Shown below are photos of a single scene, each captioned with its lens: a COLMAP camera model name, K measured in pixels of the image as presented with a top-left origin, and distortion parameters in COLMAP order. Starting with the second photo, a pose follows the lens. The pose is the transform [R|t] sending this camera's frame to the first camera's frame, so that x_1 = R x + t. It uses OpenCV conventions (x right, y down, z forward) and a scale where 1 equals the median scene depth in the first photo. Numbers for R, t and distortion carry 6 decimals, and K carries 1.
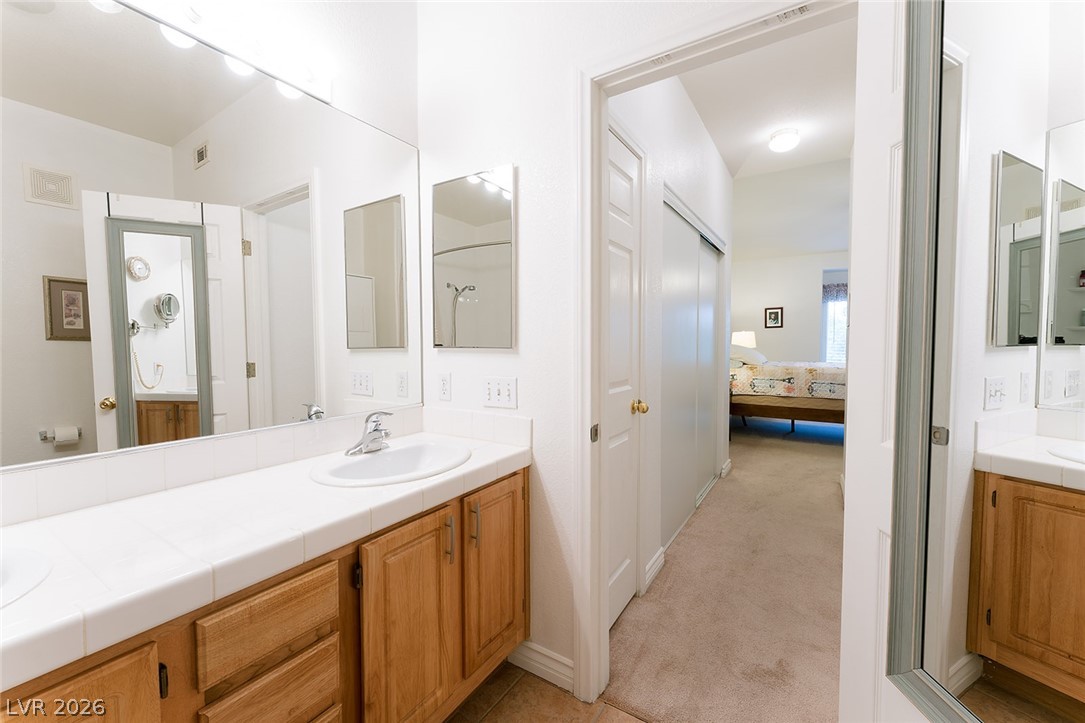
lens RADIAL K [[425.9, 0, 537.0], [0, 425.9, 359.6], [0, 0, 1]] dist [0.000380, -0.000278]
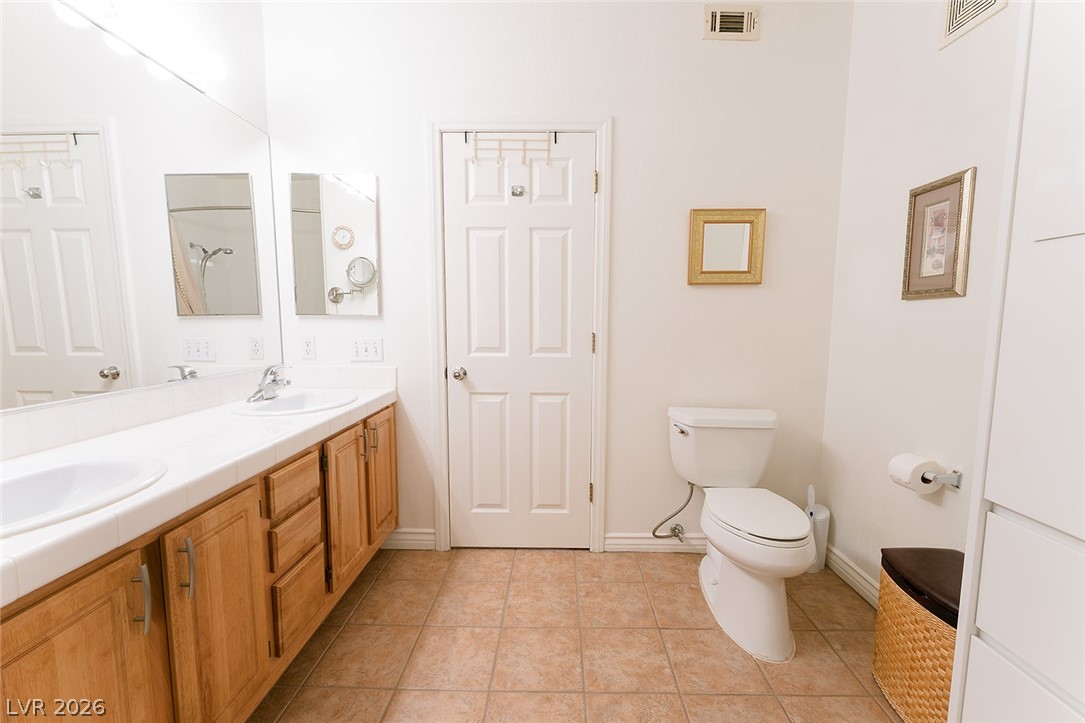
lens RADIAL K [[460.9, 0, 545.9], [0, 460.9, 363.1], [0, 0, 1]] dist [0.001587, -0.000807]
pose [[0.845004, -0.045042, 0.532859, -0.418875], [0.015278, 0.998073, 0.060139, 0.046696], [-0.534541, -0.042676, 0.844064, -0.535836]]
